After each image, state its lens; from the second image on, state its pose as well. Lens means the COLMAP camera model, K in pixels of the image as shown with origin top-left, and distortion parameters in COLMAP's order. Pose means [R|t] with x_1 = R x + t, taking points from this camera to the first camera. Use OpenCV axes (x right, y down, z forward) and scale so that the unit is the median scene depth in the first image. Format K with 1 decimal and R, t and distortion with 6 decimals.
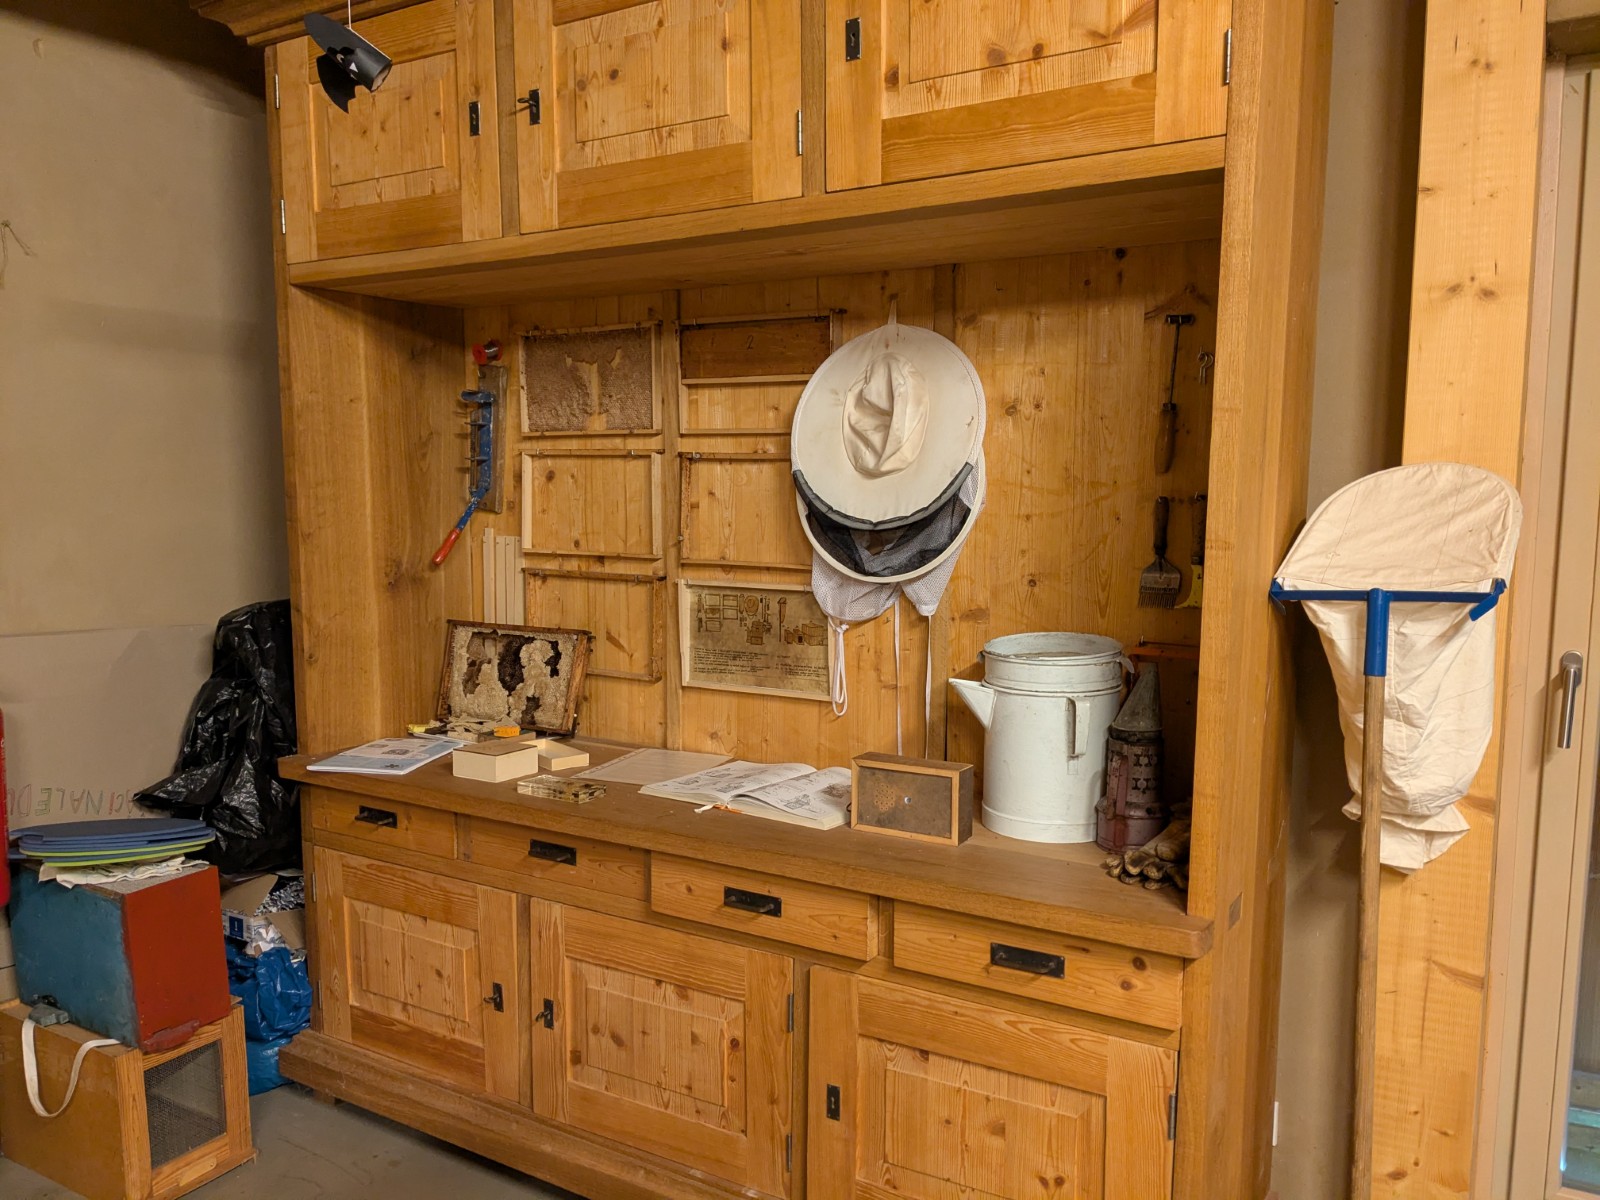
lens RADIAL K [[1240.1, 0, 809.6], [0, 1240.1, 617.6], [0, 0, 1]] dist [0.028260, -0.032353]
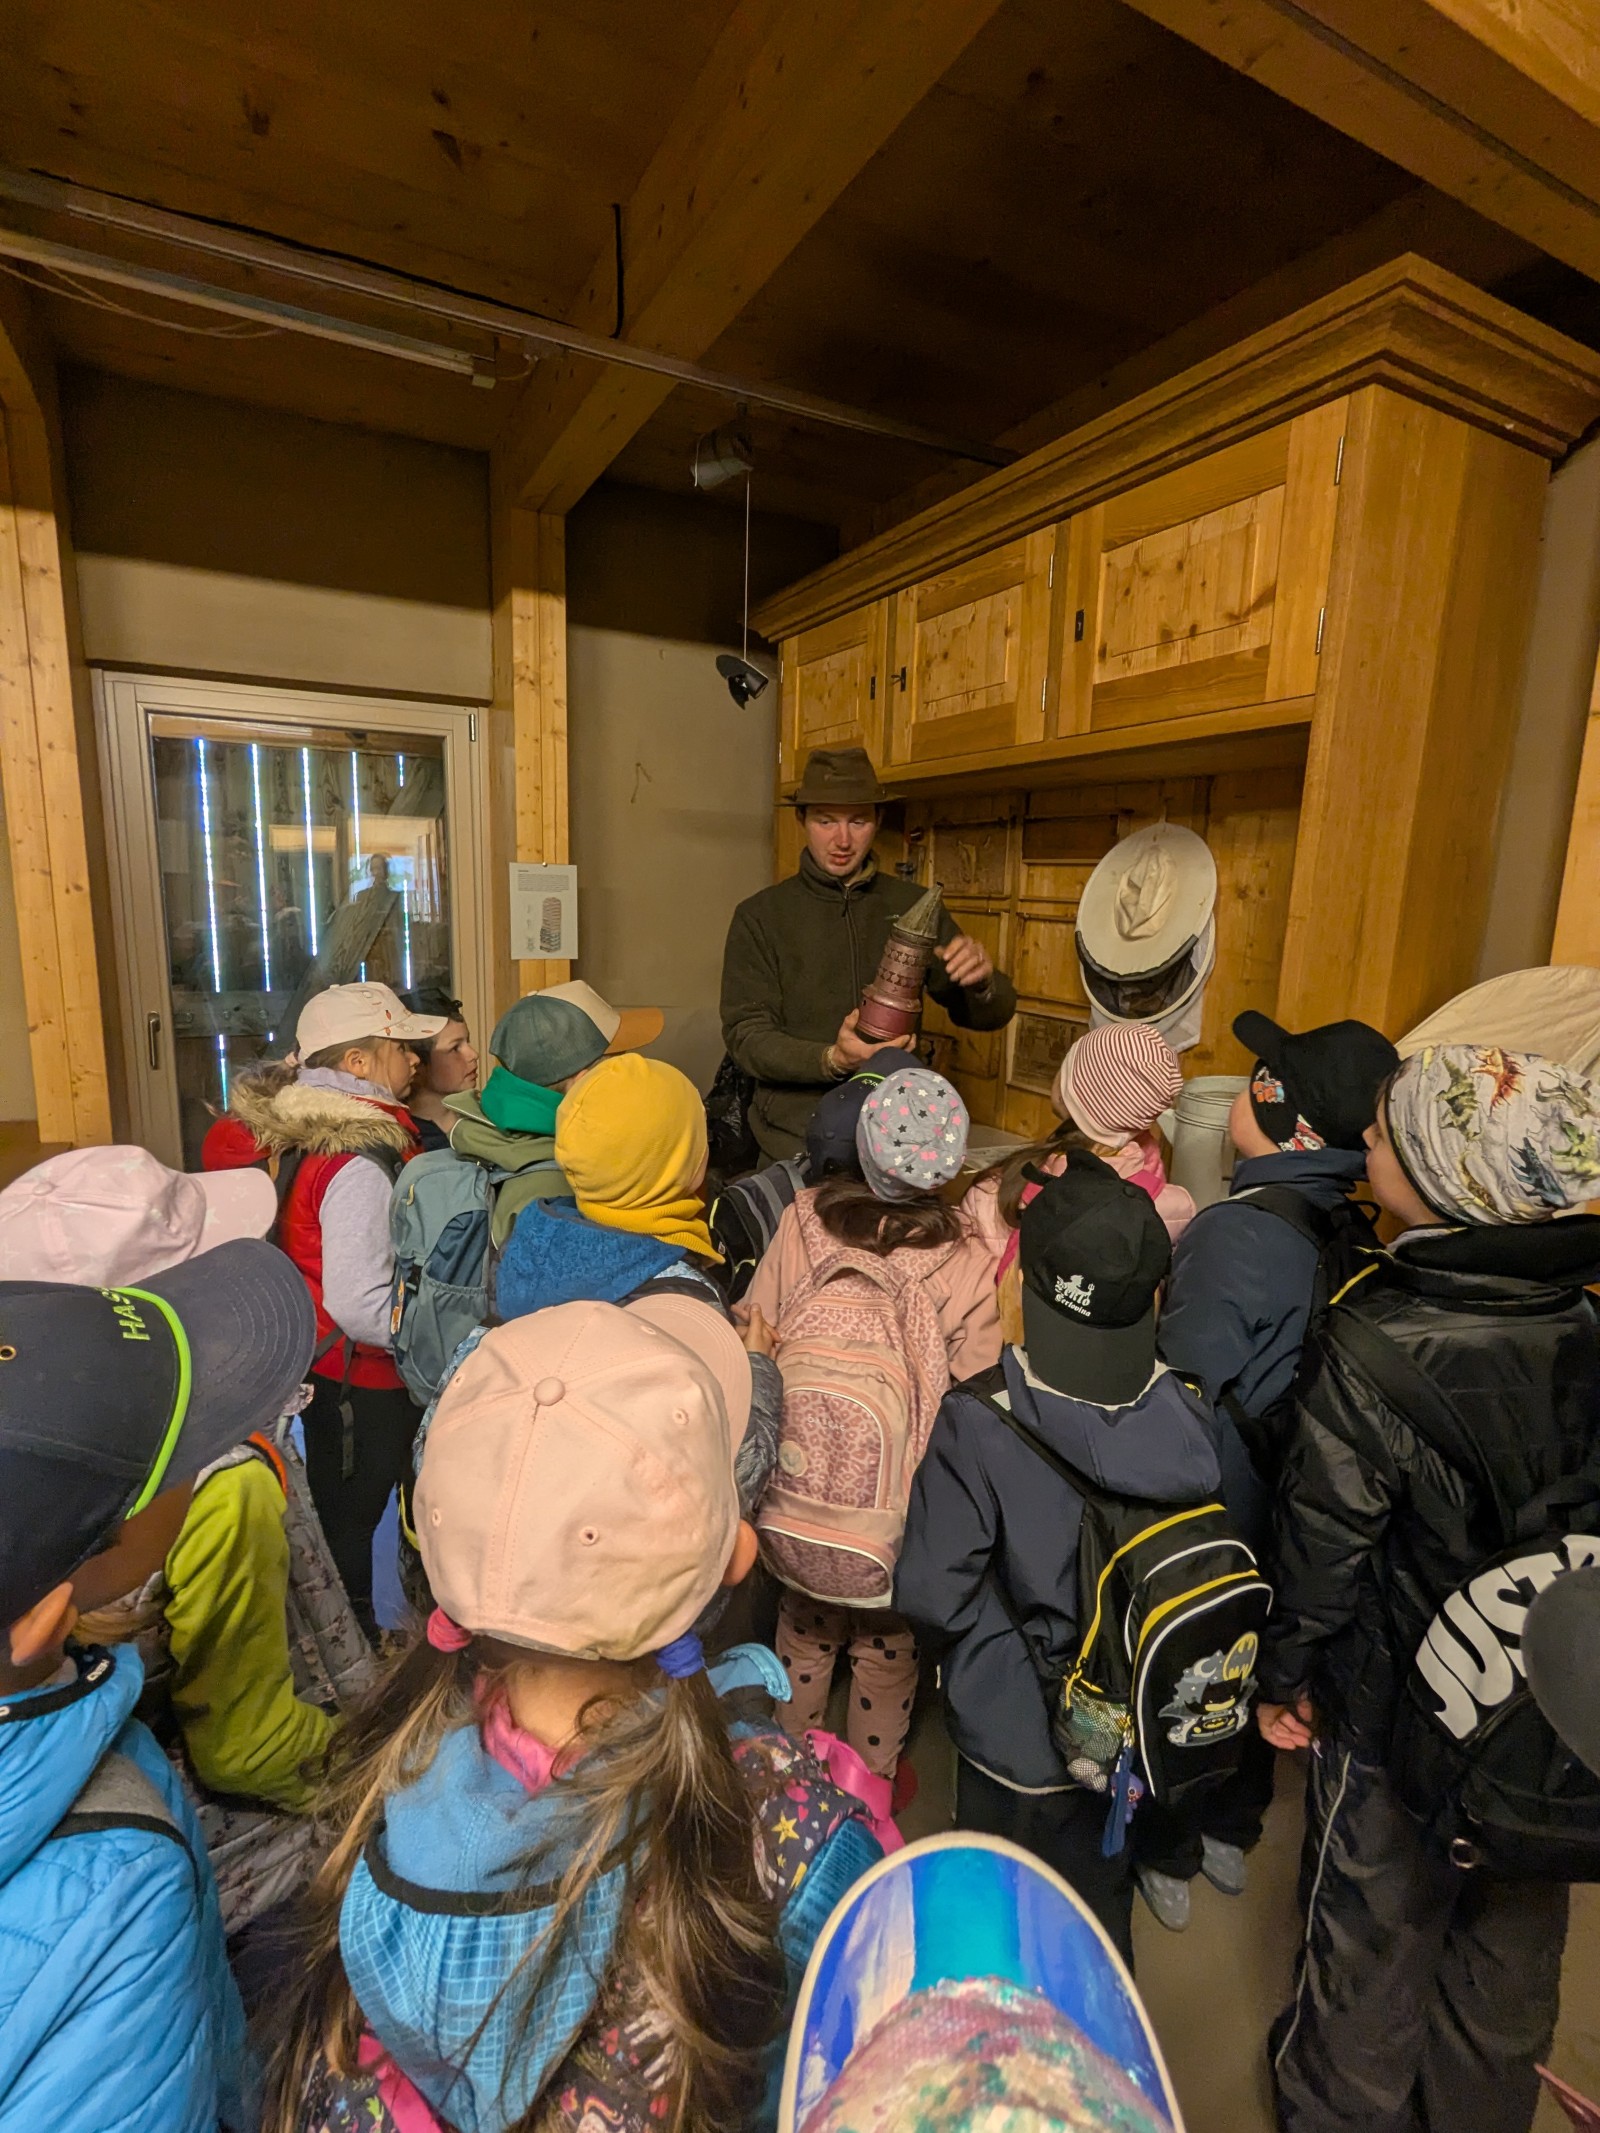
lens RADIAL K [[1006.5, 0, 803.9], [0, 1006.5, 1057.0], [0, 0, 1]] dist [0.000918, -0.000614]
pose [[0.858091, 0.110938, -0.501371, 0.286774], [-0.086572, 0.993662, 0.071700, -0.037739], [0.506147, -0.018121, 0.862257, -0.079907]]
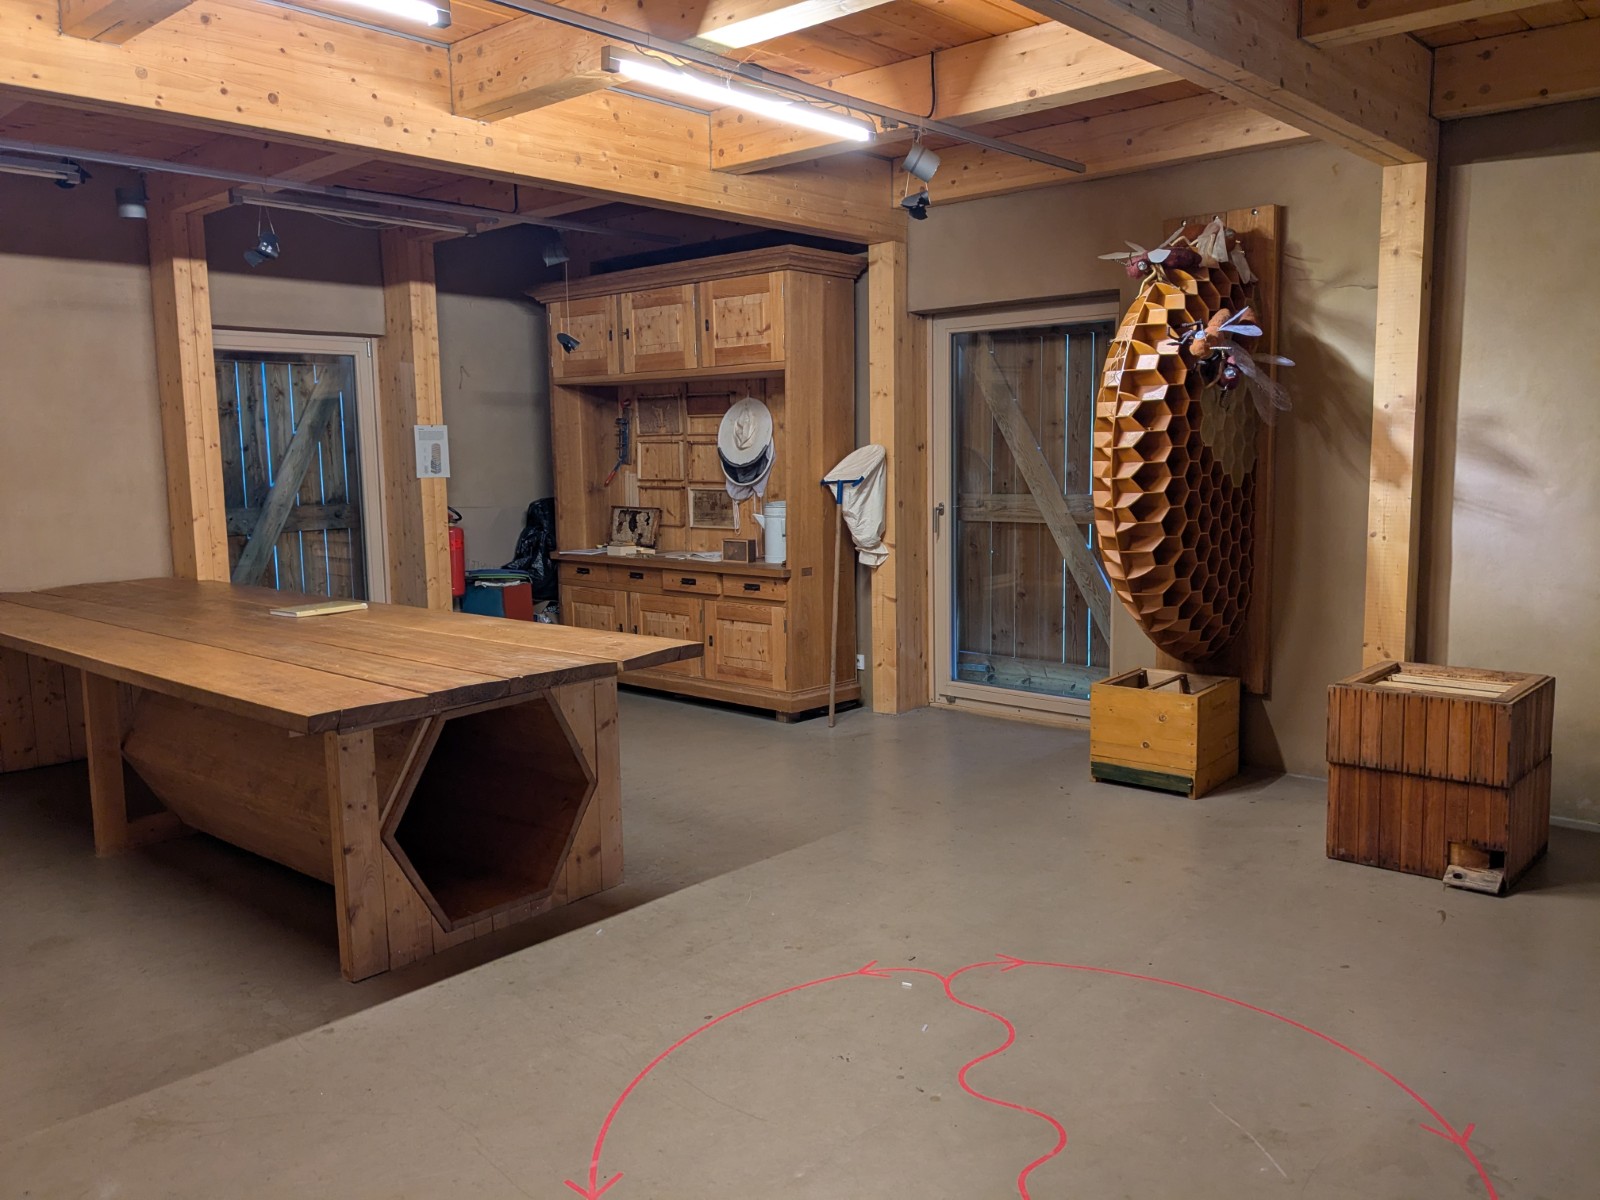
lens RADIAL K [[1240.1, 0, 855.9], [0, 1240.1, 598.3], [0, 0, 1]] dist [0.028260, -0.032353]
pose [[0.987540, 0.006623, -0.157226, 0.757526], [-0.004892, 0.999923, 0.011394, 0.197705], [0.157289, -0.010483, 0.987497, -1.806503]]
